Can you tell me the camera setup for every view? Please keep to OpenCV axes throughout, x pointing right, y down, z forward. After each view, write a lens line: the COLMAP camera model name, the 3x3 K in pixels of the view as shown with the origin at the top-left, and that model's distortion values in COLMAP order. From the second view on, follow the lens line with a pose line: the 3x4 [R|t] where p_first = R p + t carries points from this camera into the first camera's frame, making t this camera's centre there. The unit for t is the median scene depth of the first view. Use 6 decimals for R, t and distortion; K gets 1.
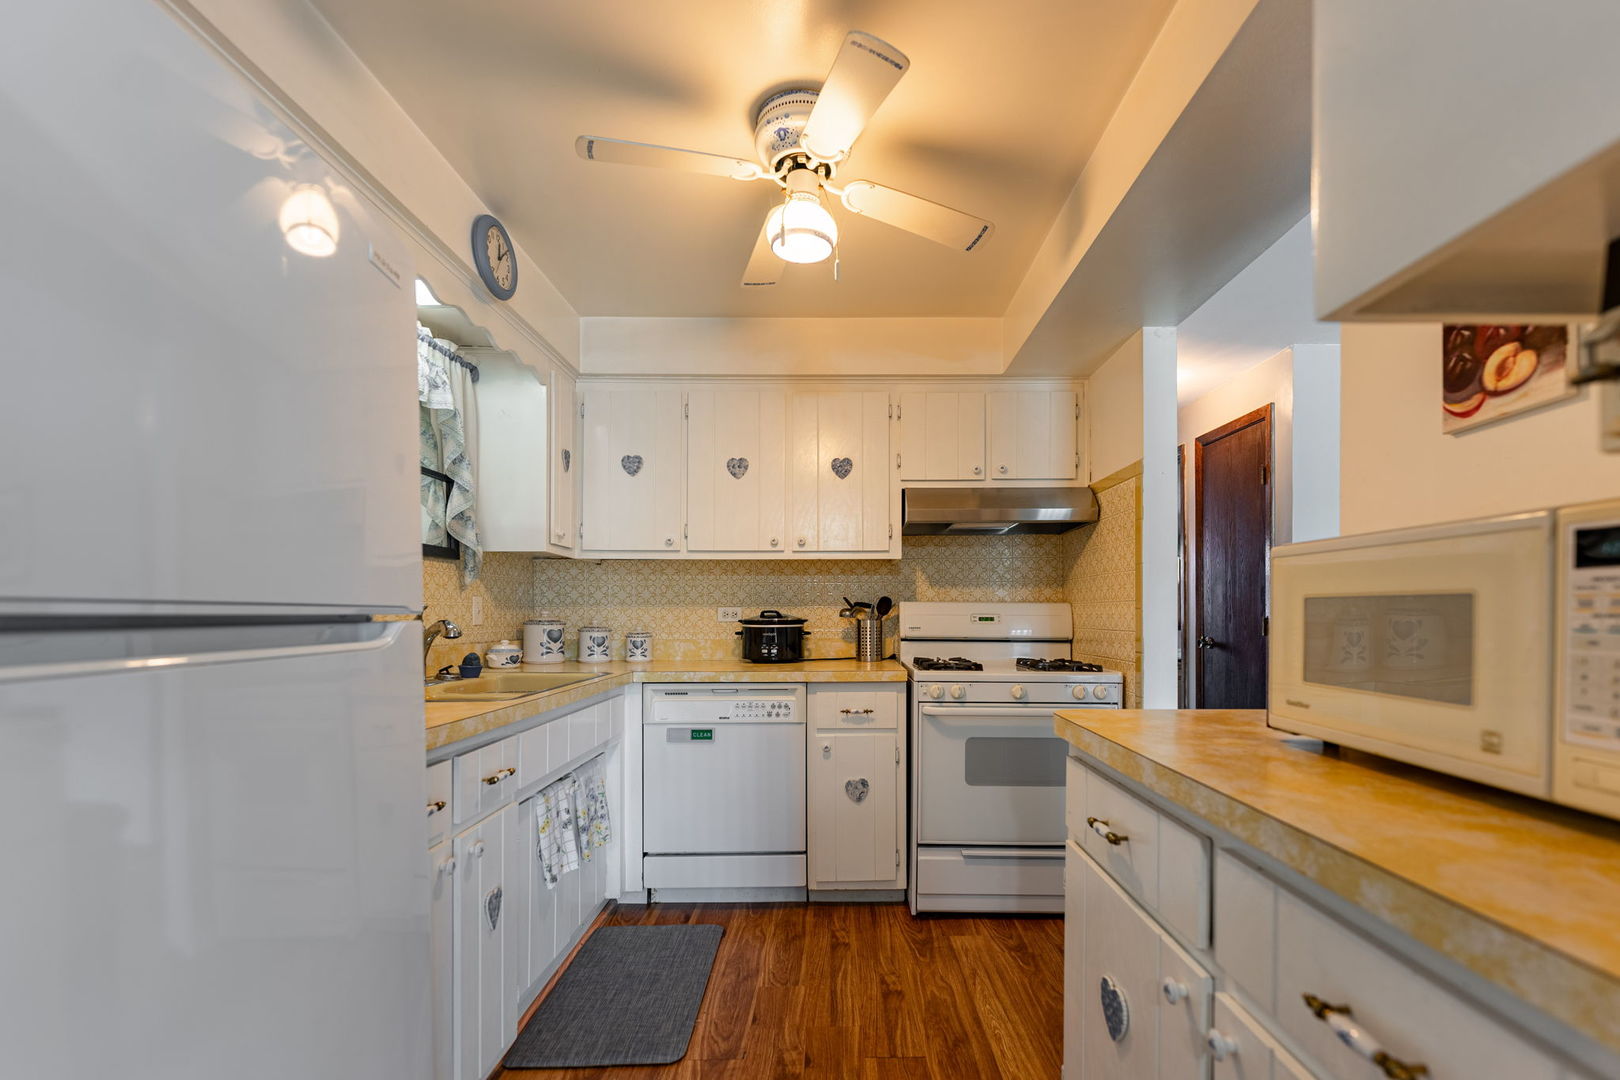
lens RADIAL K [[709.6, 0, 814.0], [0, 709.6, 620.9], [0, 0, 1]] dist [0.011925, 0.000120]
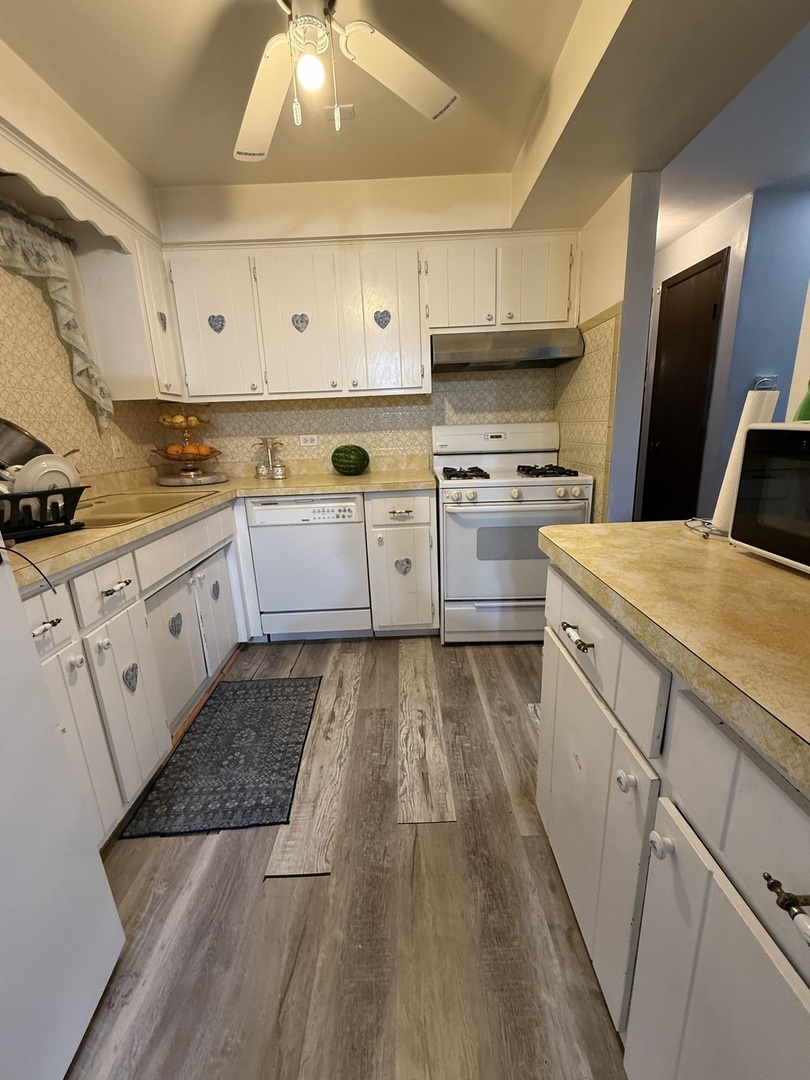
lens RADIAL K [[437.5, 0, 405.0], [0, 437.5, 540.0], [0, 0, 1]] dist [0.000588, -0.000050]
pose [[0.998964, -0.045140, 0.005720, 0.060895], [0.042266, 0.967134, 0.250731, -0.031559], [-0.016850, -0.250230, 0.968040, 0.161502]]
